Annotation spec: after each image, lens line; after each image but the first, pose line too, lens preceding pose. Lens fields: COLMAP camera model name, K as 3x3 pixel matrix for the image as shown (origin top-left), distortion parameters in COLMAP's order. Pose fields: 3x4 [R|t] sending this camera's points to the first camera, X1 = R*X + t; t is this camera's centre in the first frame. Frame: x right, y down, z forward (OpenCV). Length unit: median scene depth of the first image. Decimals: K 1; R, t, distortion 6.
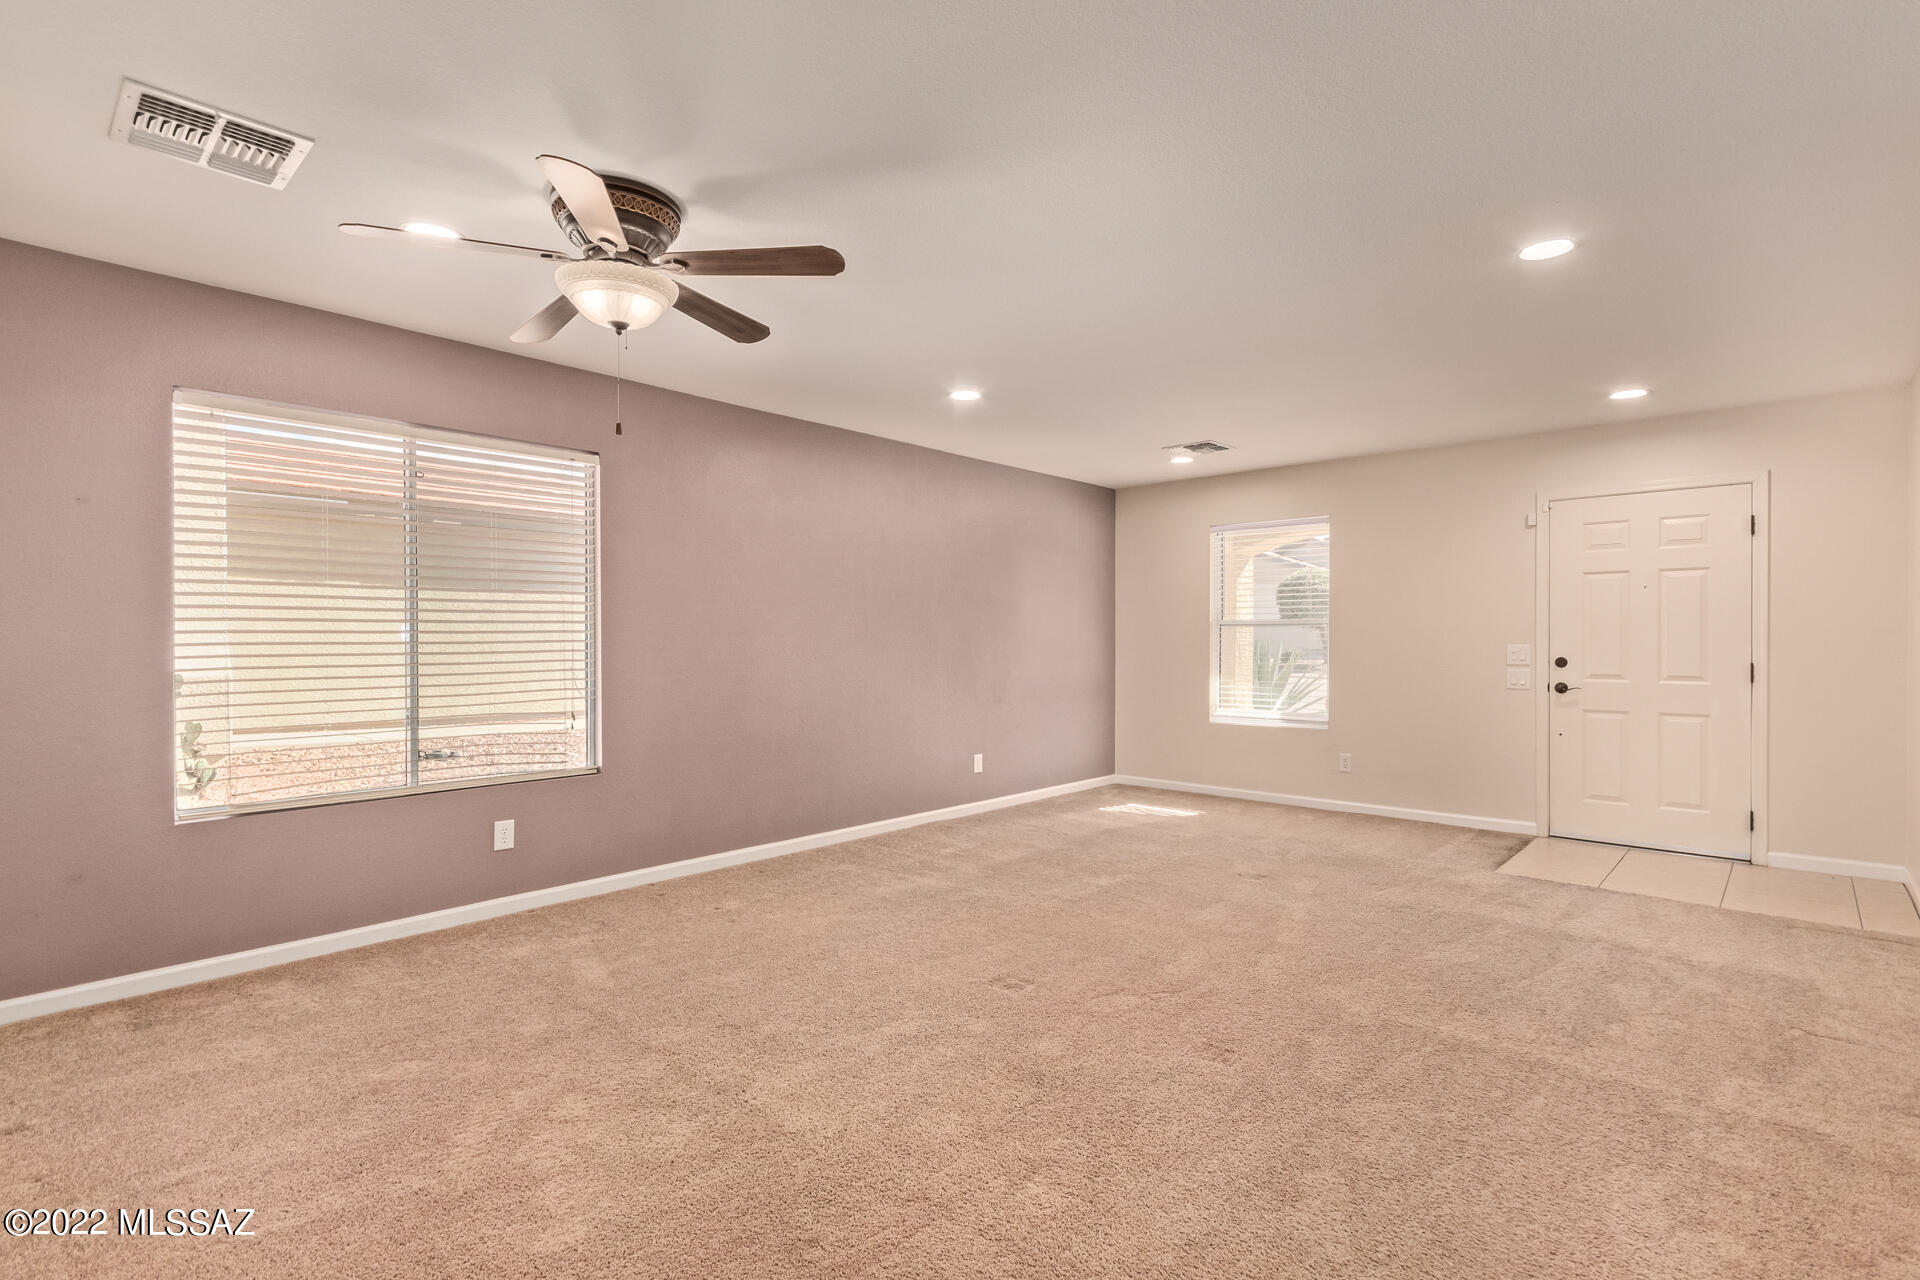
lens RADIAL K [[907.3, 0, 963.8], [0, 907.3, 642.0], [0, 0, 1]] dist [-0.002052, -0.000202]
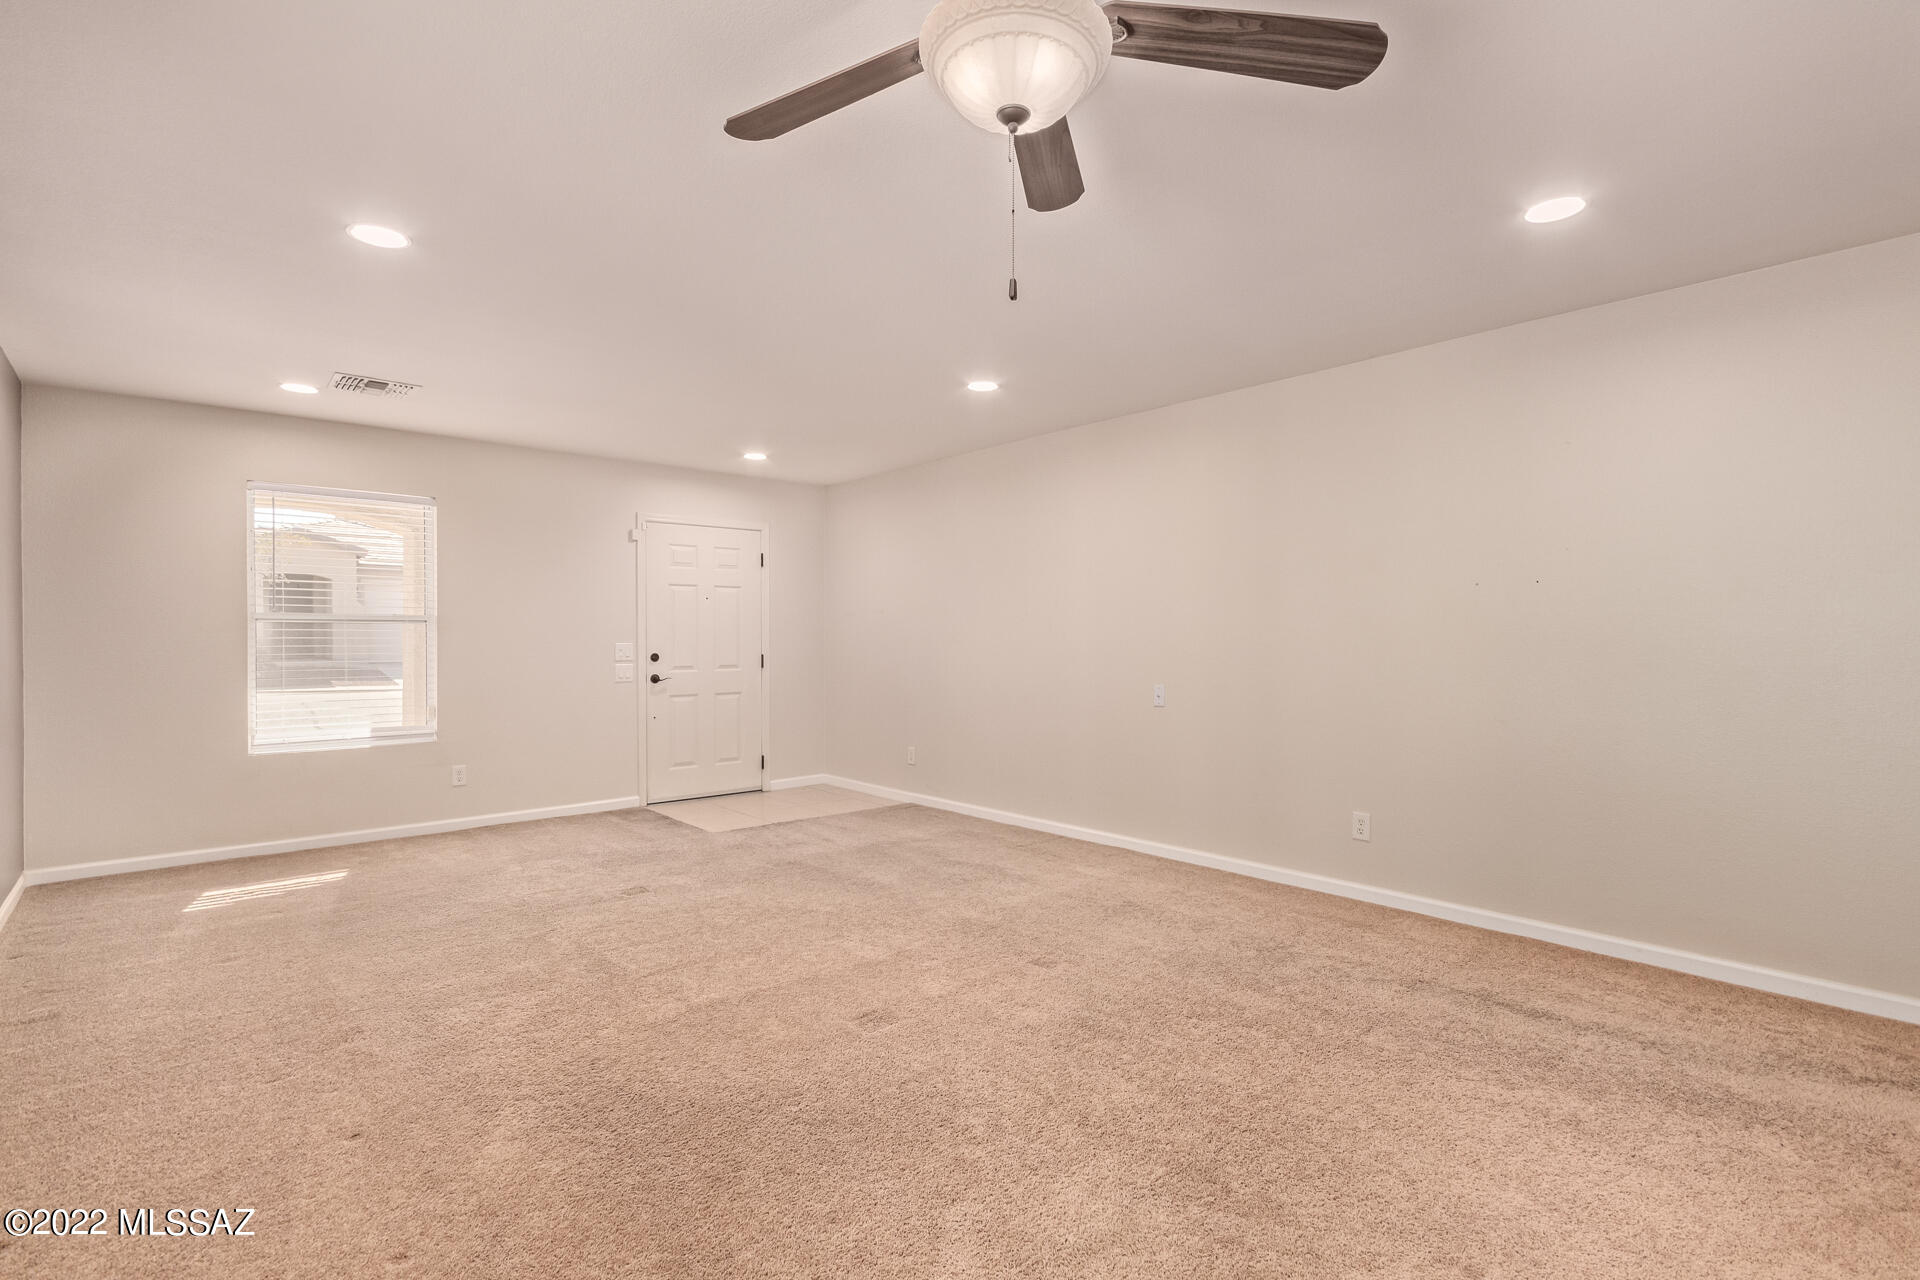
lens RADIAL K [[907.3, 0, 963.8], [0, 907.3, 642.0], [0, 0, 1]] dist [-0.002052, -0.000202]
pose [[0.093654, -0.006071, 0.995586, -0.498923], [0.002617, 0.999979, 0.005852, -0.003792], [-0.995601, 0.002057, 0.093668, 0.485885]]
